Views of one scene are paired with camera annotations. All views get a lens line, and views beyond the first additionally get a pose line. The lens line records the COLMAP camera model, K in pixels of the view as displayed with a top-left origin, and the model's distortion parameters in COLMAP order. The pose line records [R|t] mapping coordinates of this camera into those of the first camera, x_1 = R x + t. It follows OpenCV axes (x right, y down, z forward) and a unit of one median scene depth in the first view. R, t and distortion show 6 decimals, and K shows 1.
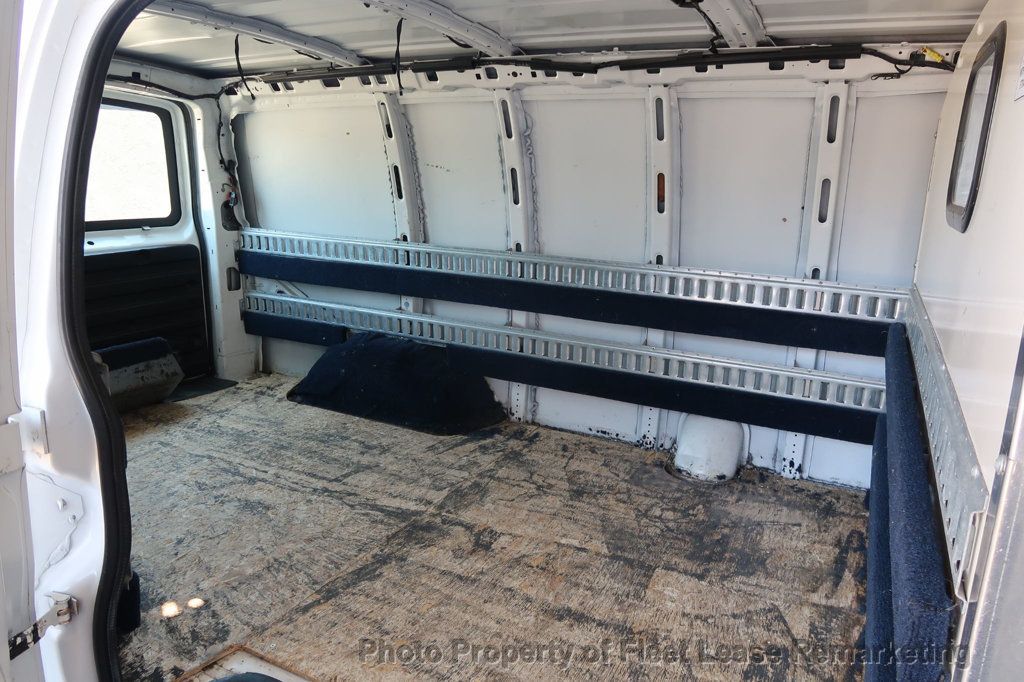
lens RADIAL K [[707.4, 0, 509.6], [0, 707.4, 338.7], [0, 0, 1]] dist [-0.023188, 0.006096]
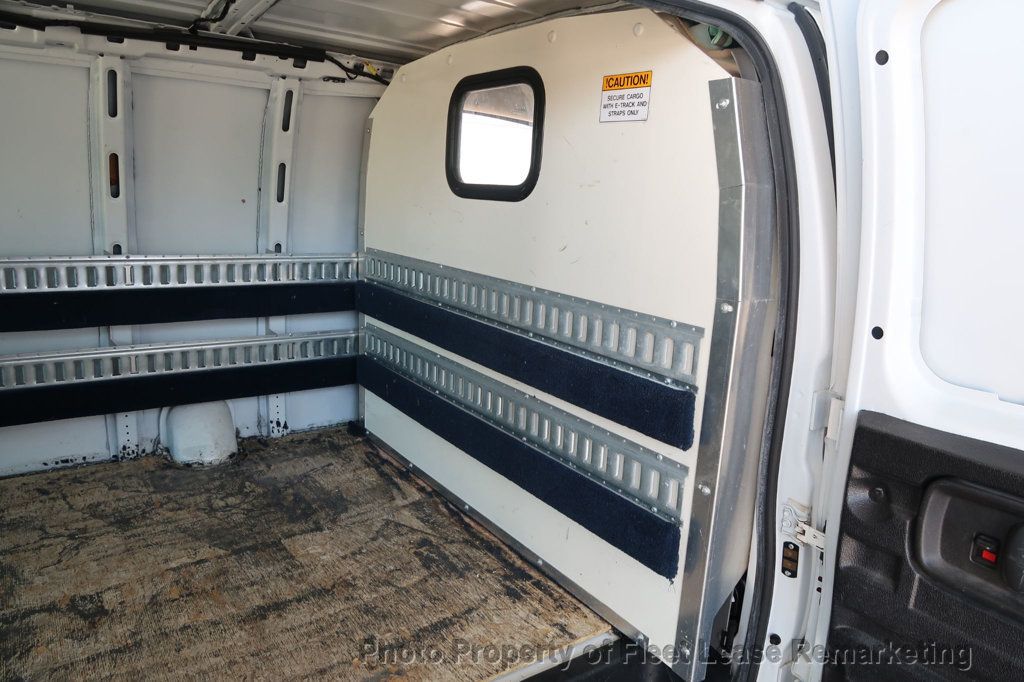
lens RADIAL K [[707.4, 0, 509.6], [0, 707.4, 338.7], [0, 0, 1]] dist [-0.023188, 0.006096]
pose [[0.471580, -0.189118, 0.861305, -0.384167], [0.171867, 0.977713, 0.120578, -0.024664], [-0.864913, 0.091167, 0.493573, 0.145525]]
